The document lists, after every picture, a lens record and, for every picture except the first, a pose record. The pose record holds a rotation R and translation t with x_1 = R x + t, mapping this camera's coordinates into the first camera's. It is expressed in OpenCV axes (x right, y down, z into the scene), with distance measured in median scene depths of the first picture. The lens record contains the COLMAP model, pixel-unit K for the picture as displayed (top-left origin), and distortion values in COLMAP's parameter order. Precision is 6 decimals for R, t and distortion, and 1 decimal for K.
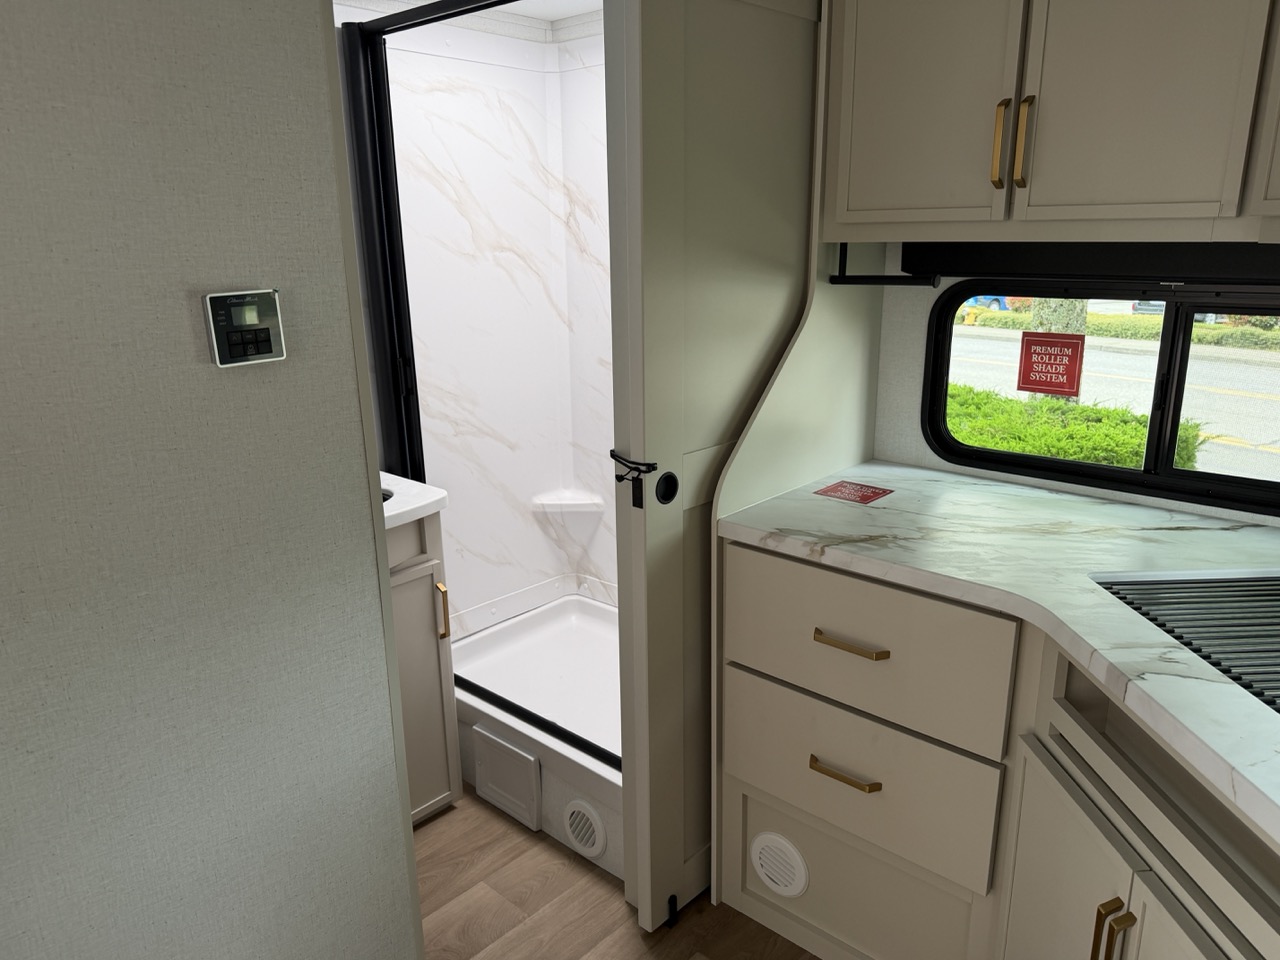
lens RADIAL K [[894.3, 0, 641.0], [0, 894.3, 485.7], [0, 0, 1]] dist [0.088018, -0.145417]
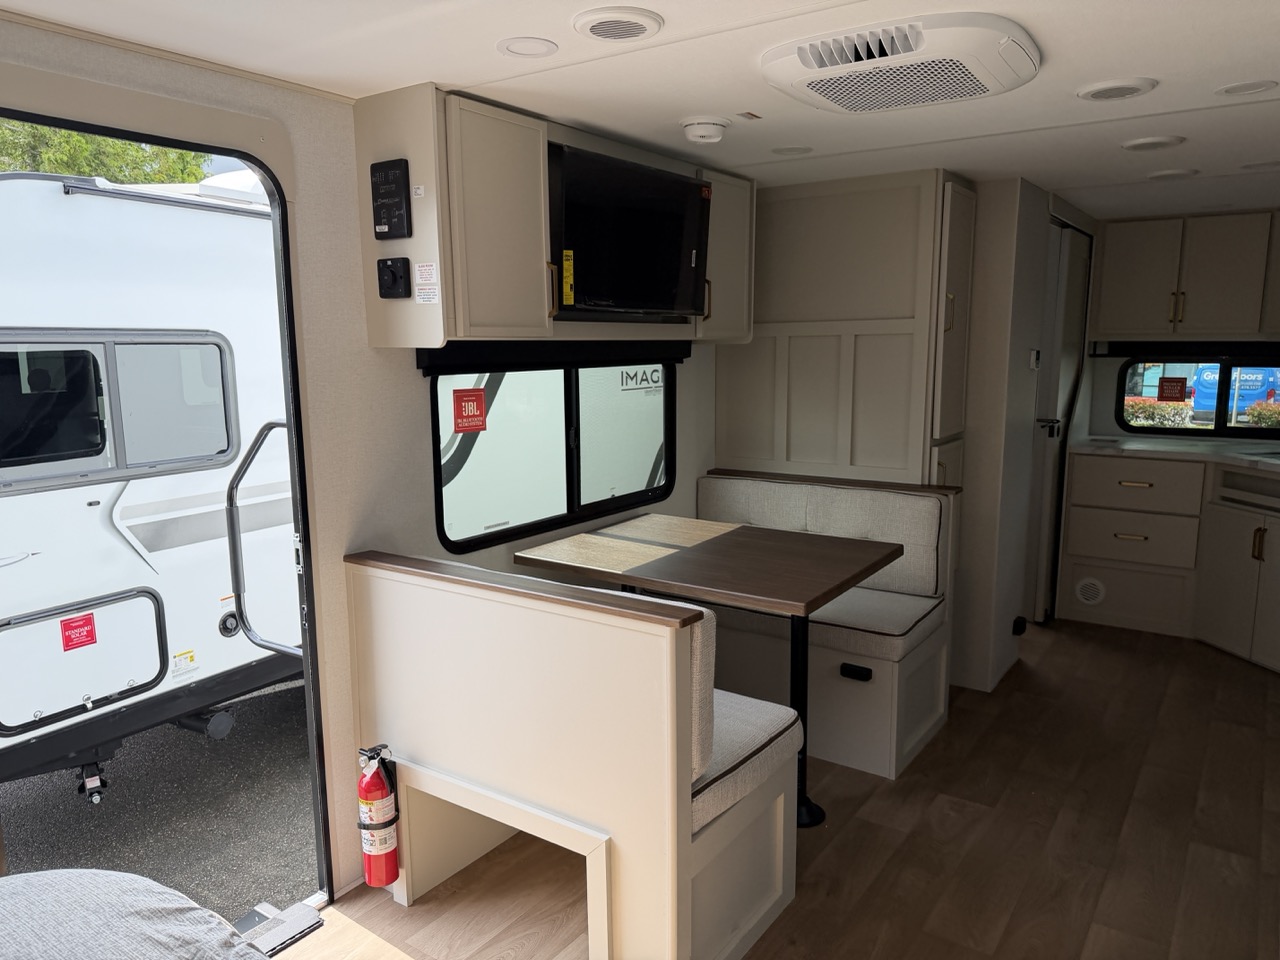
lens RADIAL K [[903.3, 0, 657.7], [0, 903.3, 488.2], [0, 0, 1]] dist [0.036540, -0.026368]
pose [[0.989447, -0.008590, 0.144643, -1.508250], [0.025156, 0.993266, -0.113090, 0.437873], [-0.142698, 0.115535, 0.983000, -1.416303]]
